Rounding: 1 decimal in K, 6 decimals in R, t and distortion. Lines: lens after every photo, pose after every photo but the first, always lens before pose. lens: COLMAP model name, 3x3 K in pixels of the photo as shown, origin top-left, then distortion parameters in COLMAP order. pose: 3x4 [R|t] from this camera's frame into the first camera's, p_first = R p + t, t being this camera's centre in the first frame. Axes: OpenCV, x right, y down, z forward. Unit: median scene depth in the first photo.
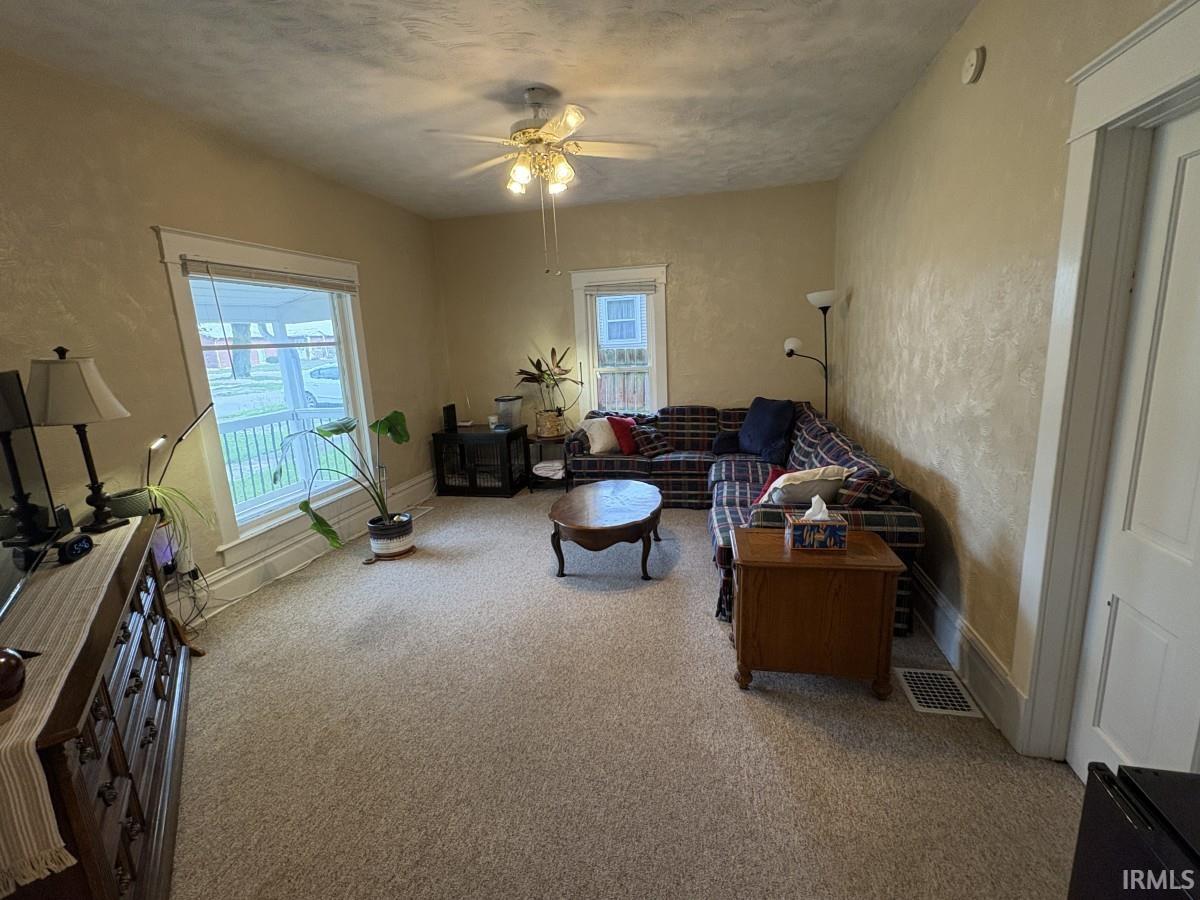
lens RADIAL K [[540.1, 0, 601.3], [0, 540.1, 443.7], [0, 0, 1]] dist [0.001713, -0.000662]
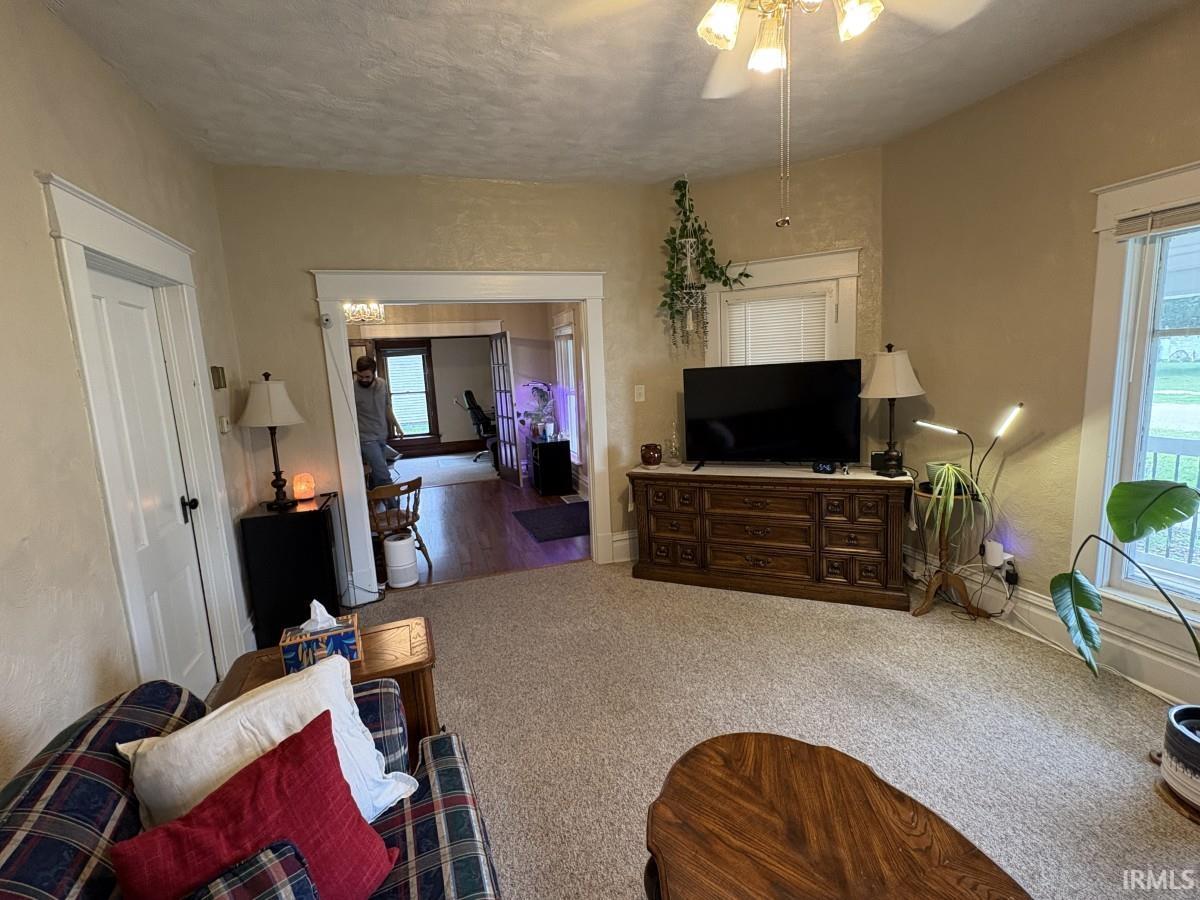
lens RADIAL K [[540.1, 0, 595.0], [0, 540.1, 443.0], [0, 0, 1]] dist [0.001713, -0.000662]
pose [[-0.859967, 0.177706, -0.478411, 0.288215], [0.001301, 0.938179, 0.346149, -0.310926], [0.510348, 0.297054, -0.807034, 1.329822]]
